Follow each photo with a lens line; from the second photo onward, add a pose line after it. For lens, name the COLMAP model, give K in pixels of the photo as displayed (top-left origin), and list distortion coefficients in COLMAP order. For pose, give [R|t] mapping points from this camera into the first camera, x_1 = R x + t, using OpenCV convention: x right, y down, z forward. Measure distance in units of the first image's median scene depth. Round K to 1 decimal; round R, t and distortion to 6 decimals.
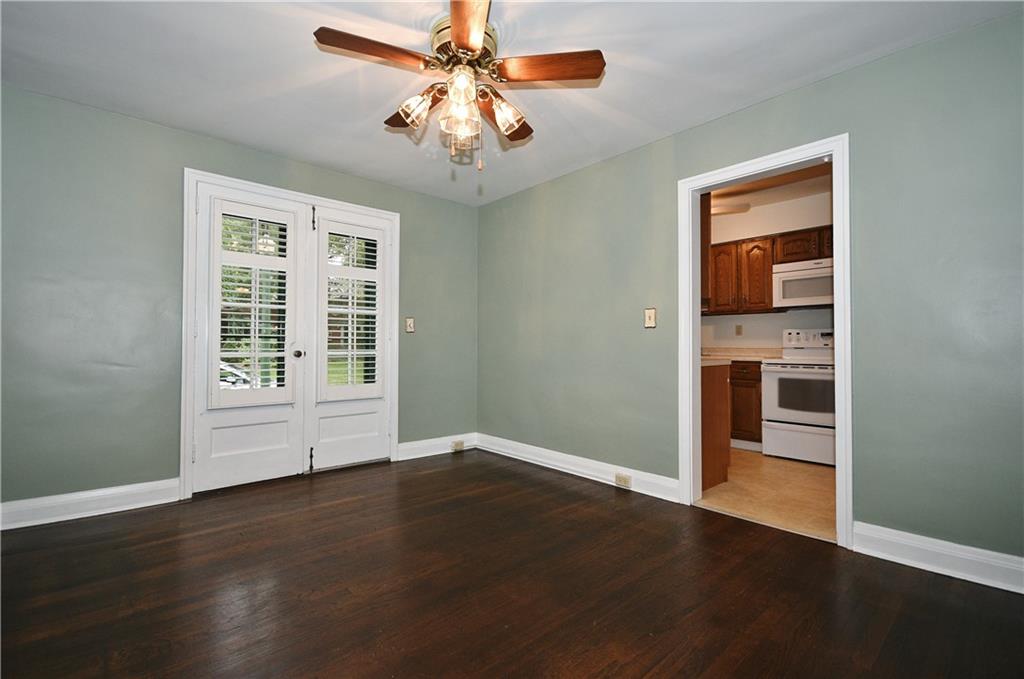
lens RADIAL K [[450.1, 0, 510.6], [0, 450.1, 339.8], [0, 0, 1]] dist [-0.025619, -0.003766]
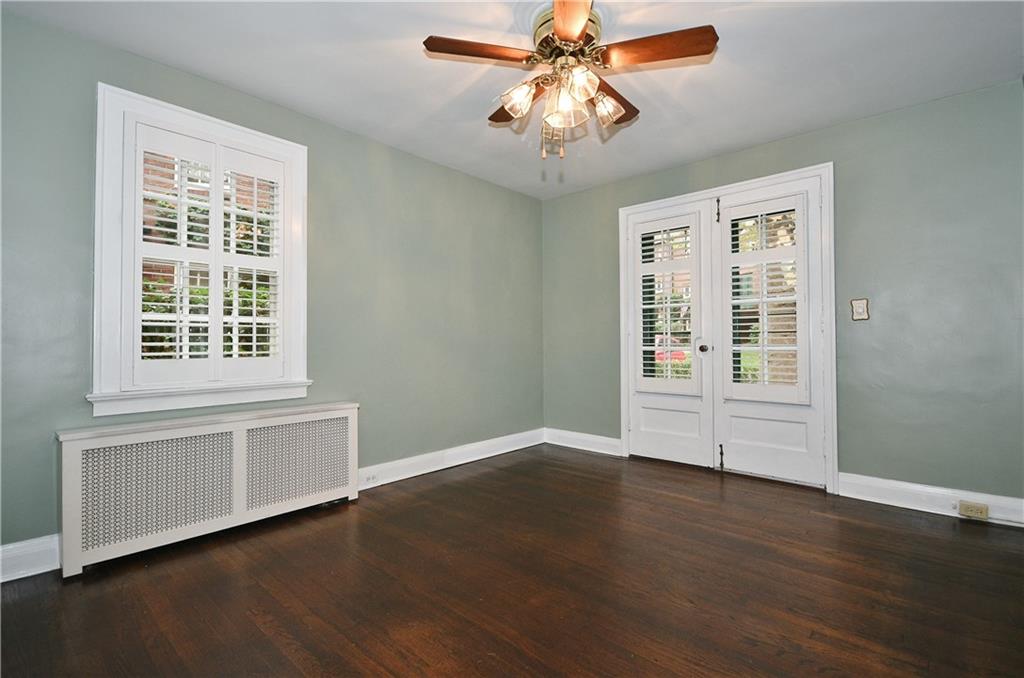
lens RADIAL K [[450.1, 0, 513.3], [0, 450.1, 339.7], [0, 0, 1]] dist [-0.025619, -0.003766]
pose [[0.095752, -0.010973, -0.995345, 0.490513], [0.016102, 0.999825, -0.009473, 0.013311], [0.995275, -0.015120, 0.095912, 0.457716]]
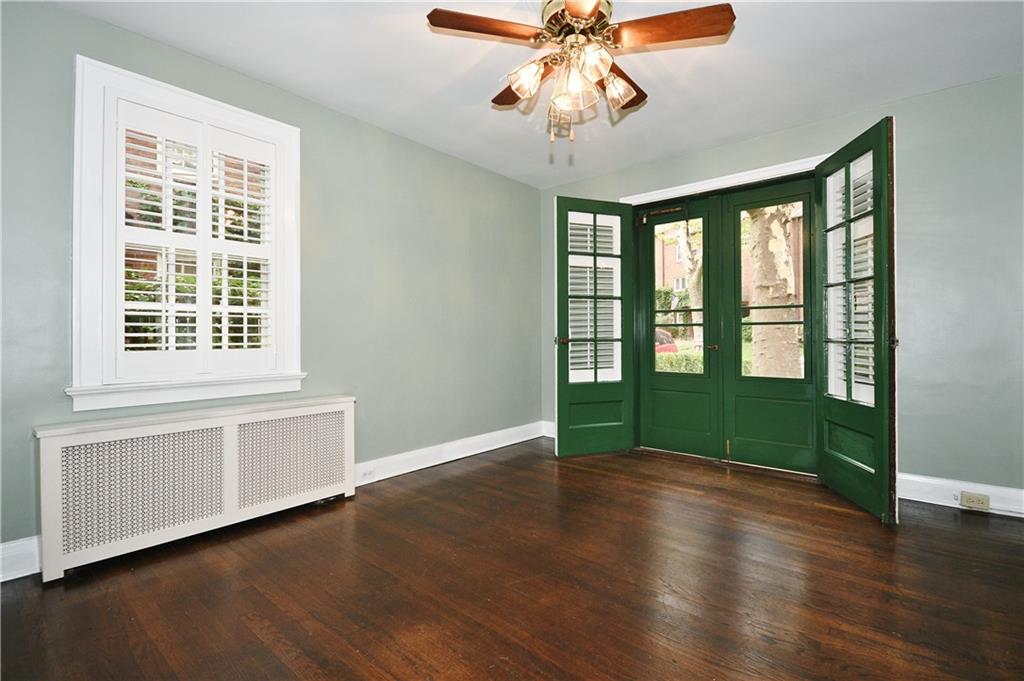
lens RADIAL K [[450.1, 0, 516.7], [0, 450.1, 338.4], [0, 0, 1]] dist [-0.025619, -0.003766]
pose [[0.125585, 0.002217, -0.992080, 0.466454], [0.015500, 0.999871, 0.004196, 0.015655], [0.991962, -0.015905, 0.125534, 0.438778]]
